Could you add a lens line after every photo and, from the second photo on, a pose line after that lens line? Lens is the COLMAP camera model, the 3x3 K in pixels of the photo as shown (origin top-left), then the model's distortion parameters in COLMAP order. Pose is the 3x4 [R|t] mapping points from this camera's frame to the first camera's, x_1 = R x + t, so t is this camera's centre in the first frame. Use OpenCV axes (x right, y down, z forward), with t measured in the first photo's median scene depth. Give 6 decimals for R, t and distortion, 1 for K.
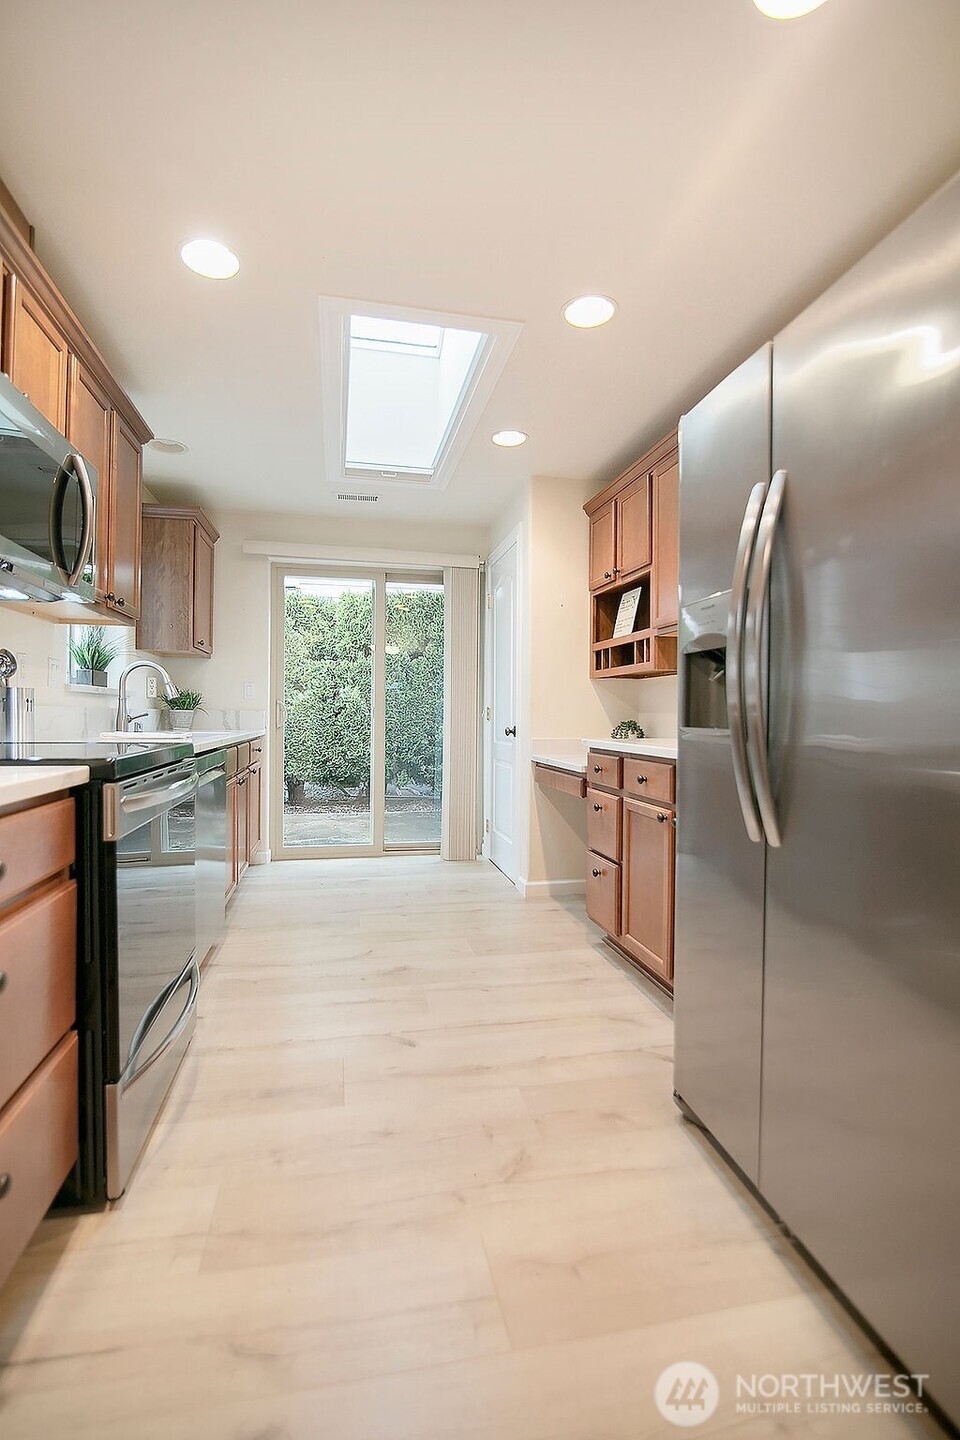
lens RADIAL K [[633.4, 0, 480.0], [0, 633.4, 720.0], [0, 0, 1]] dist [-0.000563, -0.000014]
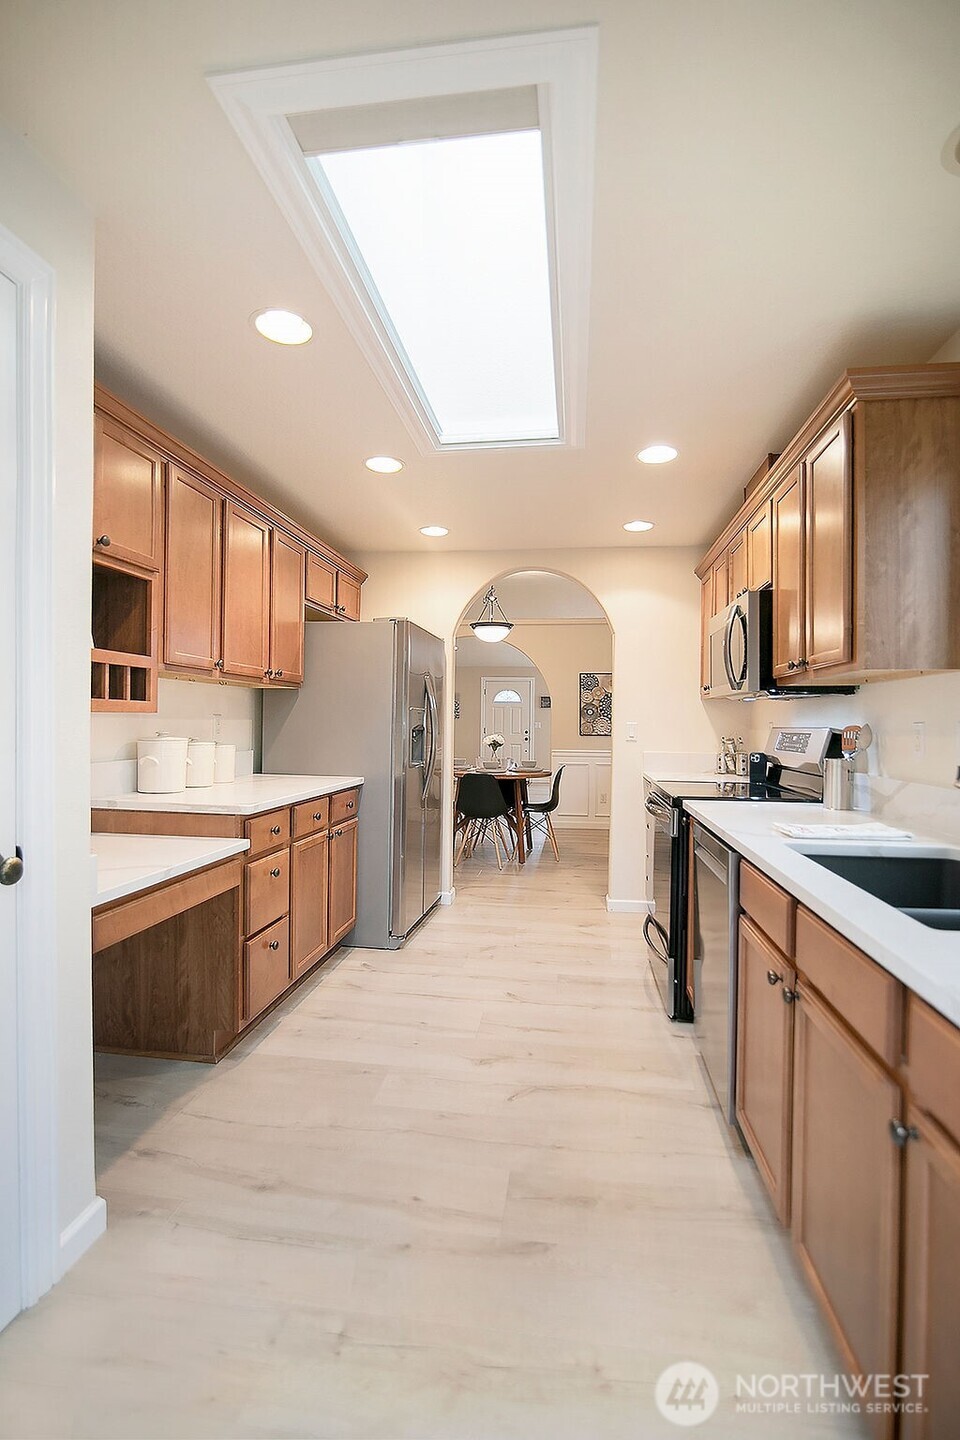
lens RADIAL K [[633.4, 0, 480.0], [0, 633.4, 720.0], [0, 0, 1]] dist [-0.000563, -0.000014]
pose [[-0.930757, -0.018374, 0.365176, -0.436901], [-0.015549, 0.999822, 0.010673, -0.096988], [-0.365307, 0.004256, -0.930877, 1.844113]]
